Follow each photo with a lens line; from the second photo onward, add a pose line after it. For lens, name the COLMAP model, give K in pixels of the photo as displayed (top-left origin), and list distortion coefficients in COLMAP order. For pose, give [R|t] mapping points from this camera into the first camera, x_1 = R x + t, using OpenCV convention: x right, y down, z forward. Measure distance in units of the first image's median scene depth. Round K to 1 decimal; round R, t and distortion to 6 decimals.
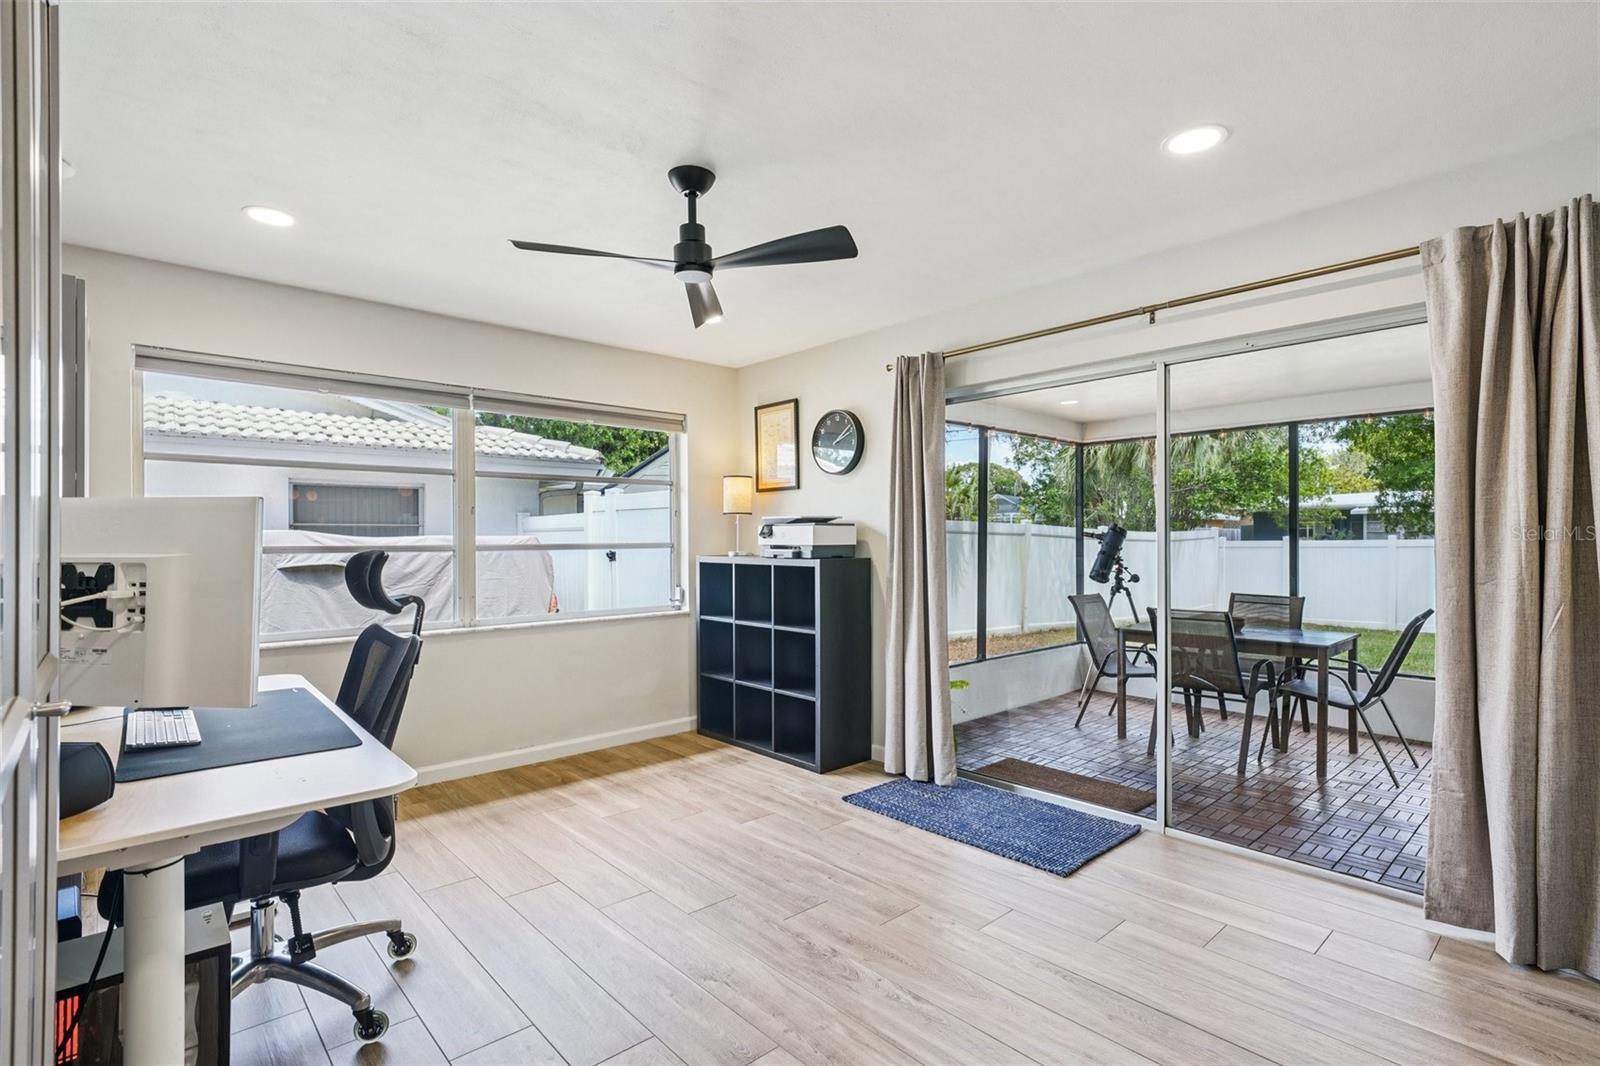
lens RADIAL K [[742.0, 0, 803.9], [0, 742.0, 543.2], [0, 0, 1]] dist [-0.003699, 0.000312]
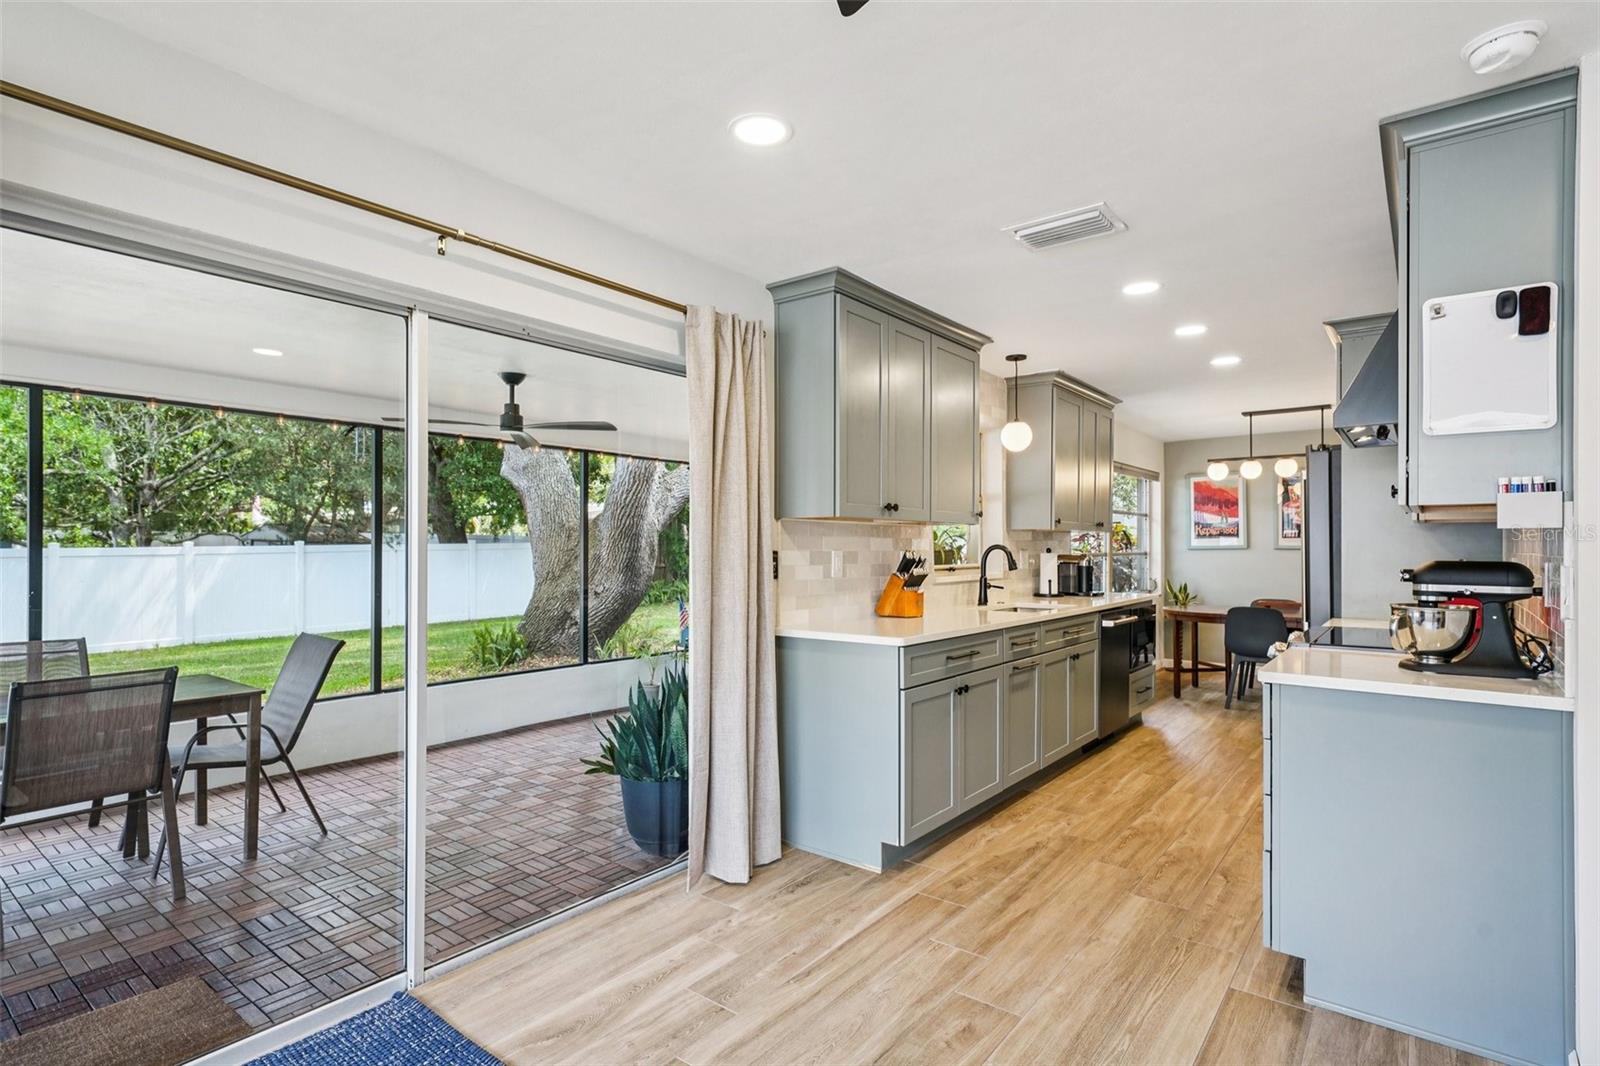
lens RADIAL K [[793.6, 0, 800.8], [0, 793.6, 541.4], [0, 0, 1]] dist [0.002425, -0.000239]
pose [[-0.138132, 0.002600, 0.990410, -0.252688], [0.000619, 0.999997, -0.002539, -0.018150], [-0.990414, 0.000263, -0.138133, 0.611138]]
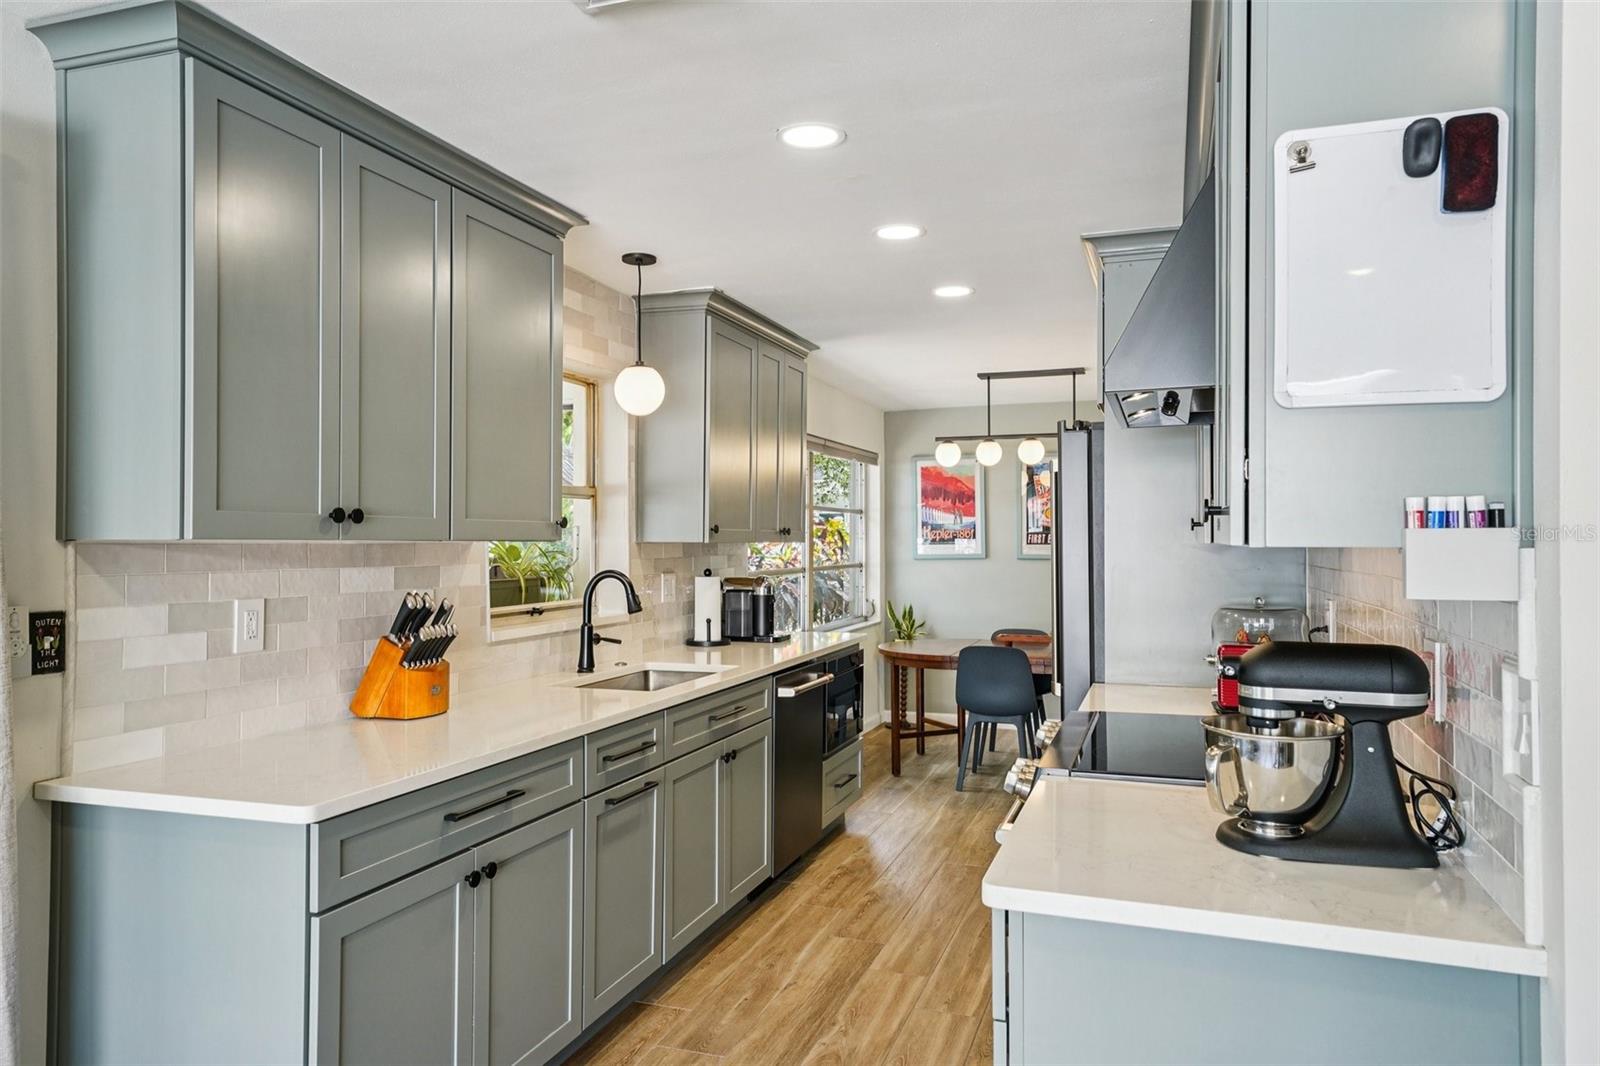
lens RADIAL K [[1054.4, 0, 800.0], [0, 1054.4, 533.0], [0, 0, 1]] dist [0.028746, 0.001502]
pose [[-0.454191, 0.003425, 0.890898, -0.024557], [0.001865, 0.999994, -0.002894, -0.047901], [-0.890902, 0.000347, -0.454195, 0.424147]]
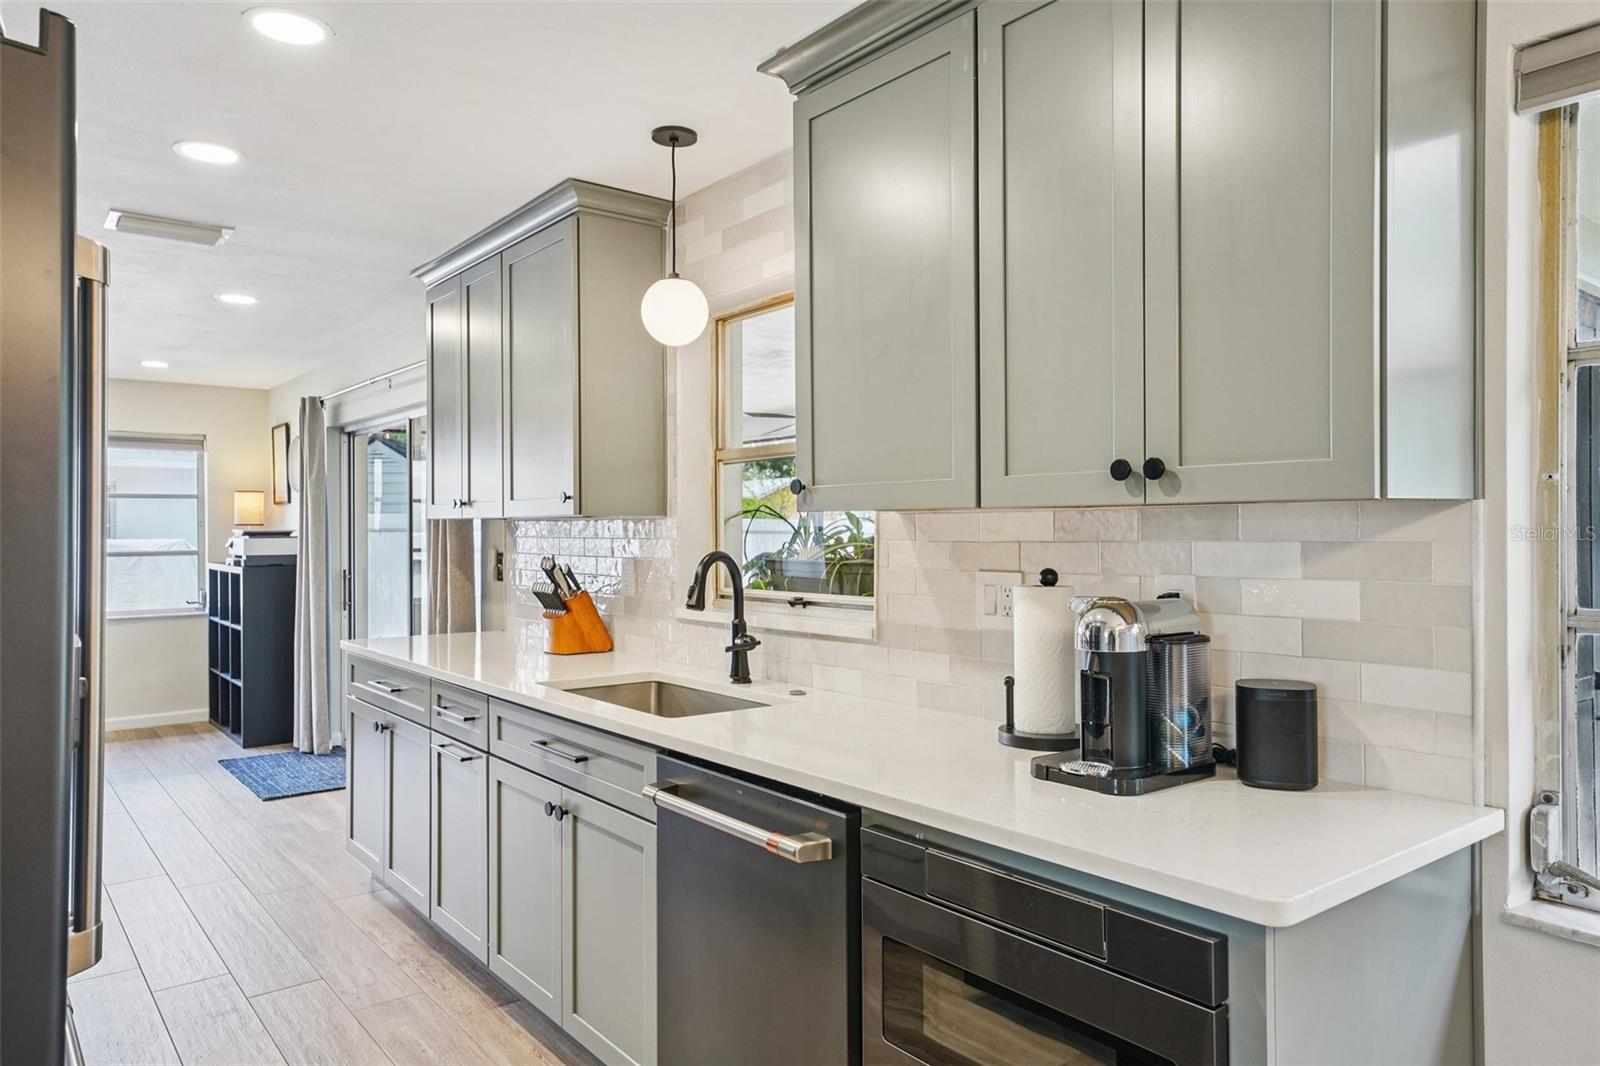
lens RADIAL K [[1054.4, 0, 800.0], [0, 1054.4, 533.0], [0, 0, 1]] dist [0.028746, 0.001502]
pose [[0.995648, -0.000153, -0.093191, 1.060155], [-0.000240, 0.999991, -0.004211, -0.025884], [0.093191, 0.004216, 0.995639, -0.606392]]
